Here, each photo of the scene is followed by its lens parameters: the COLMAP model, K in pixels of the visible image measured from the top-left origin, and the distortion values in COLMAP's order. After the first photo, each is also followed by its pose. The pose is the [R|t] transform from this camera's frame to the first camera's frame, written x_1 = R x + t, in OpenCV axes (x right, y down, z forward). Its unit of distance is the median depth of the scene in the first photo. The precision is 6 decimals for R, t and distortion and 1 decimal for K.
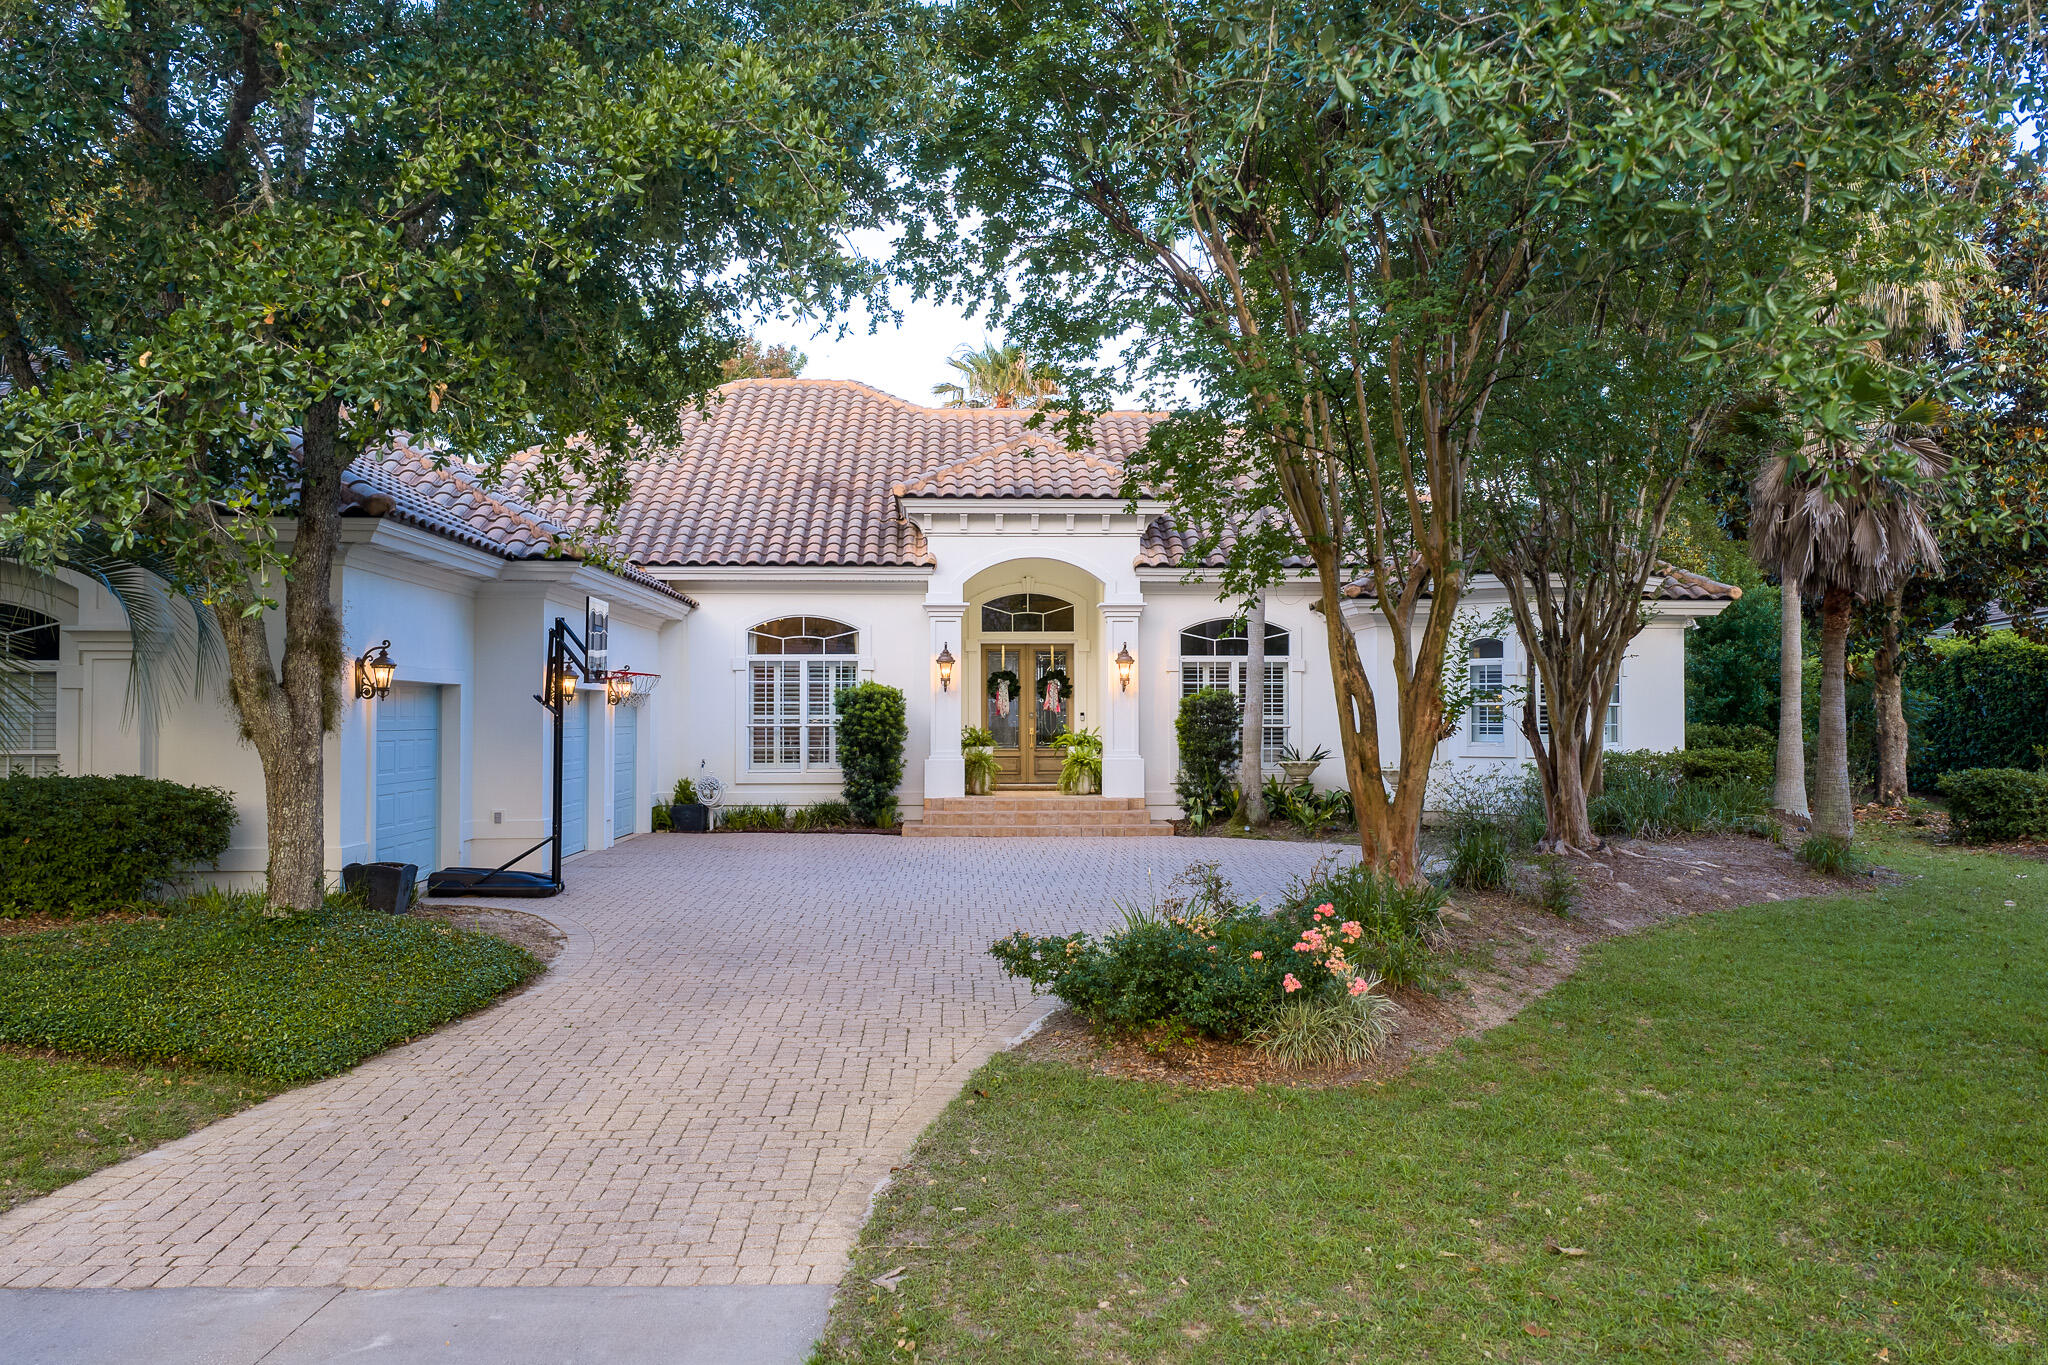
lens RADIAL K [[1647.8, 0, 1024.0], [0, 1647.8, 682.5], [0, 0, 1]] dist [0.002962, -0.015176]
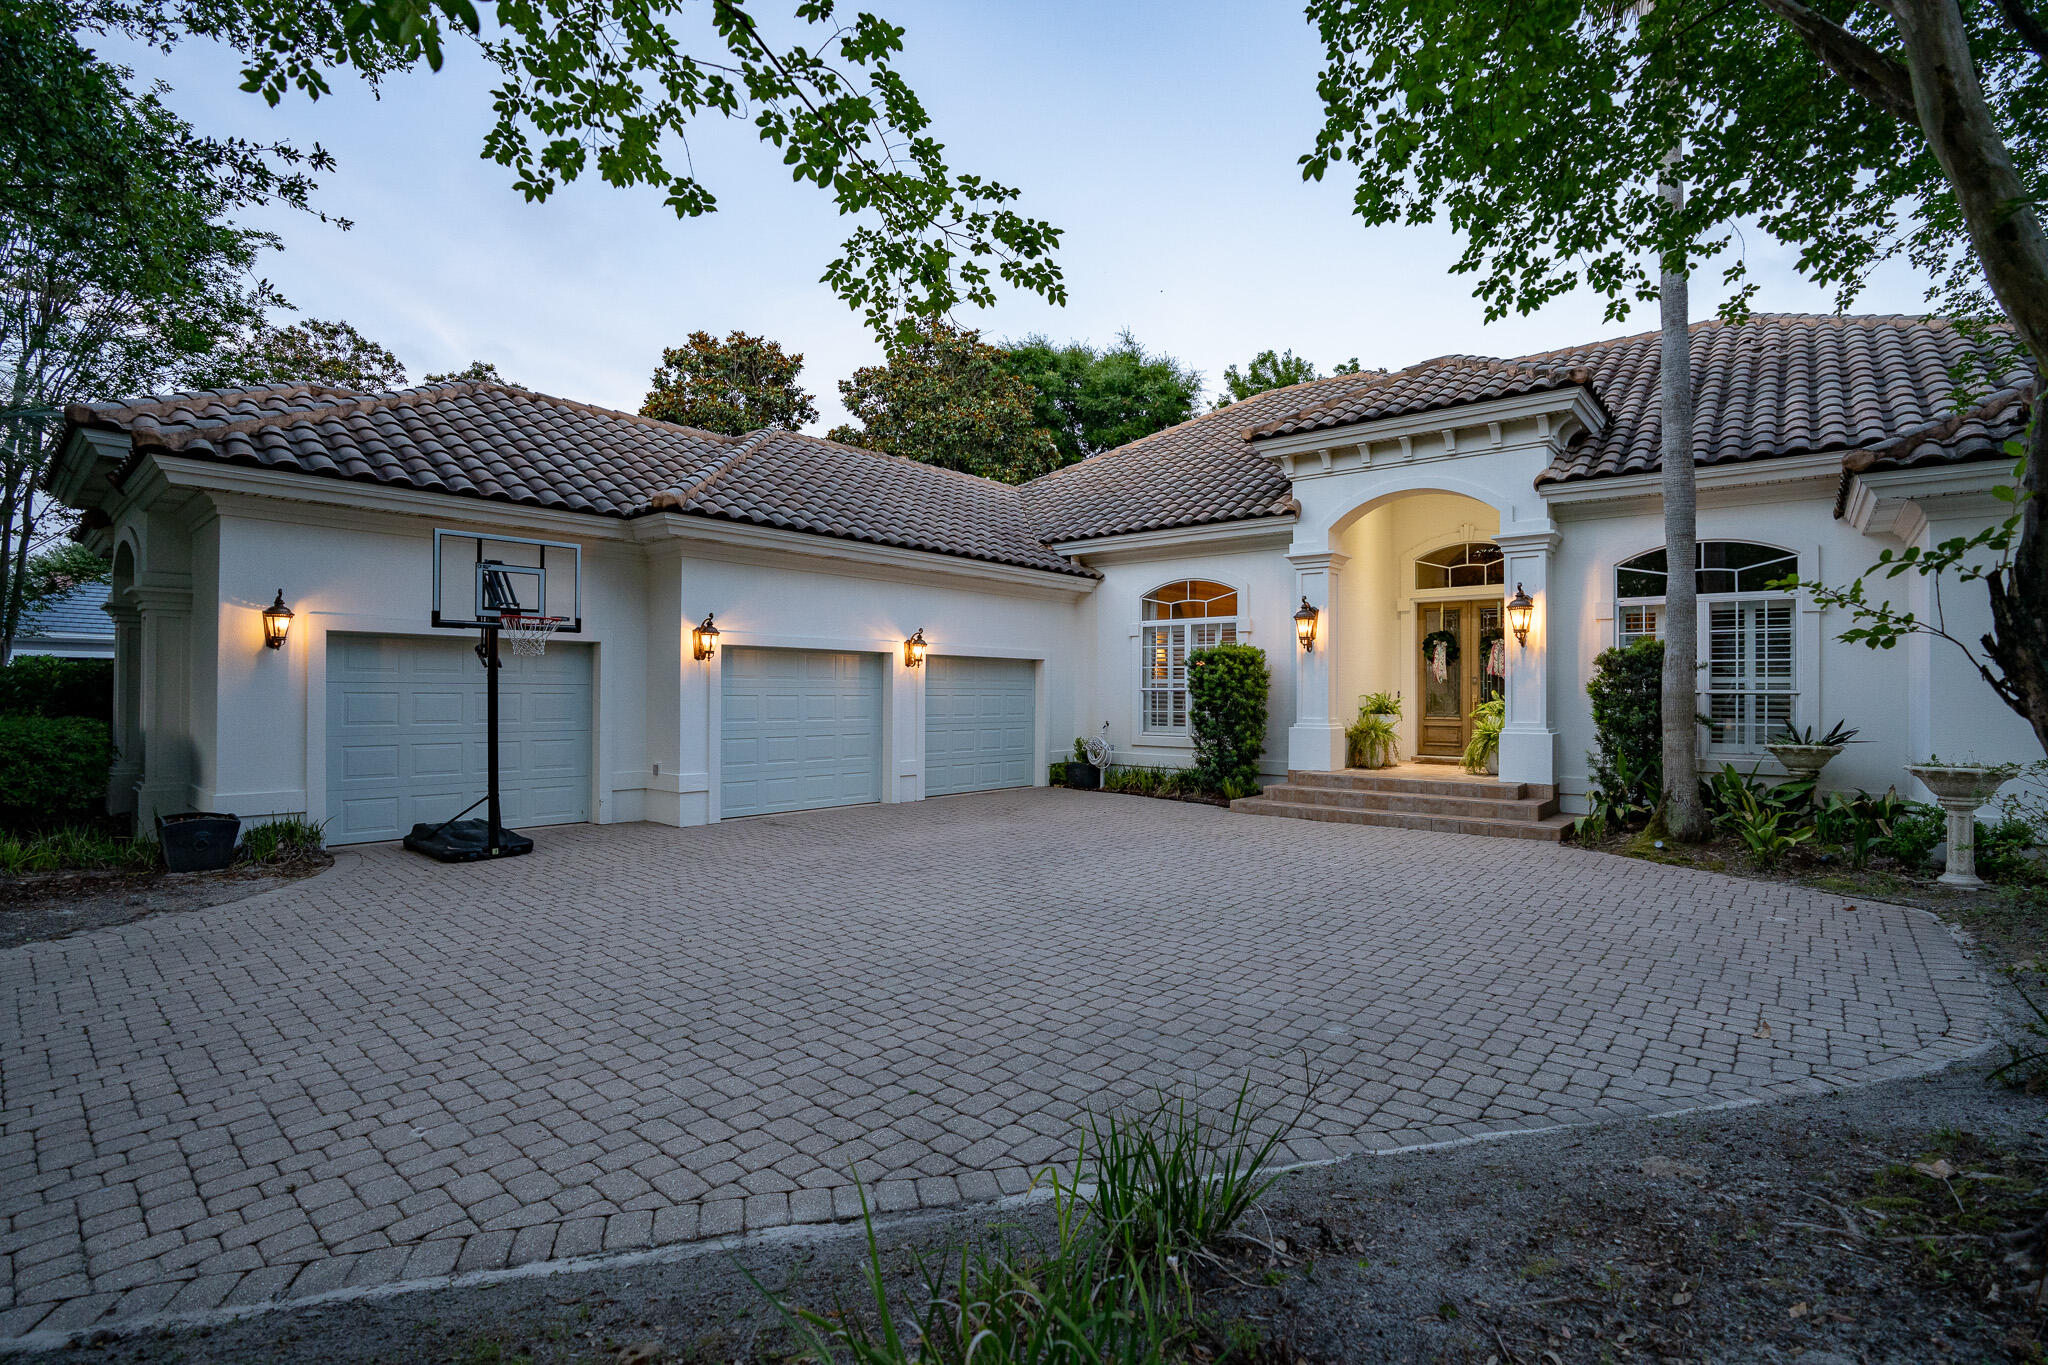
lens RADIAL K [[945.2, 0, 1017.0], [0, 945.2, 660.9], [0, 0, 1]] dist [-0.078154, 0.034746]
pose [[0.729092, -0.016542, -0.684216, 0.184089], [0.007050, 0.999836, -0.016660, 0.017753], [0.684379, 0.007323, 0.729089, 0.514777]]
